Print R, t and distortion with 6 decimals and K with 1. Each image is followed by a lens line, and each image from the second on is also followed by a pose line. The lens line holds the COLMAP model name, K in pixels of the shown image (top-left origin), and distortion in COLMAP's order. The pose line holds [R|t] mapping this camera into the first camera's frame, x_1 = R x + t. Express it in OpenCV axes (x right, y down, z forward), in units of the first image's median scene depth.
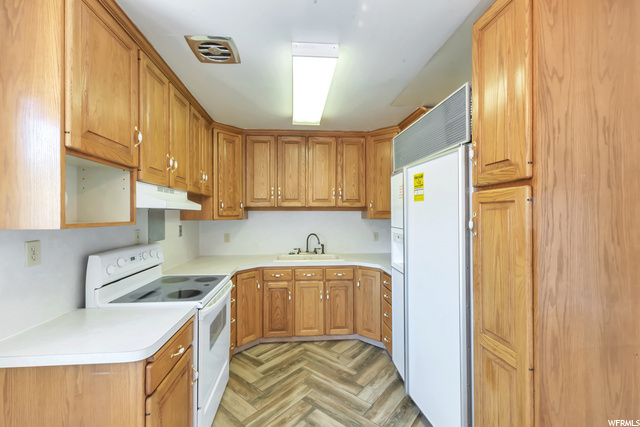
lens RADIAL K [[275.1, 0, 316.3], [0, 275.1, 213.6], [0, 0, 1]] dist [0.009732, -0.001004]
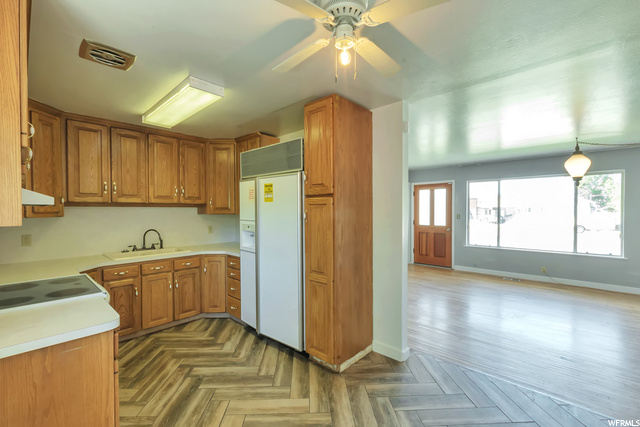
lens RADIAL K [[275.1, 0, 318.9], [0, 275.1, 213.0], [0, 0, 1]] dist [0.009732, -0.001004]
pose [[0.735341, -0.008074, 0.677650, -0.344830], [-0.001333, 0.999910, 0.013360, -0.003353], [-0.677696, -0.010727, 0.735264, -0.230402]]
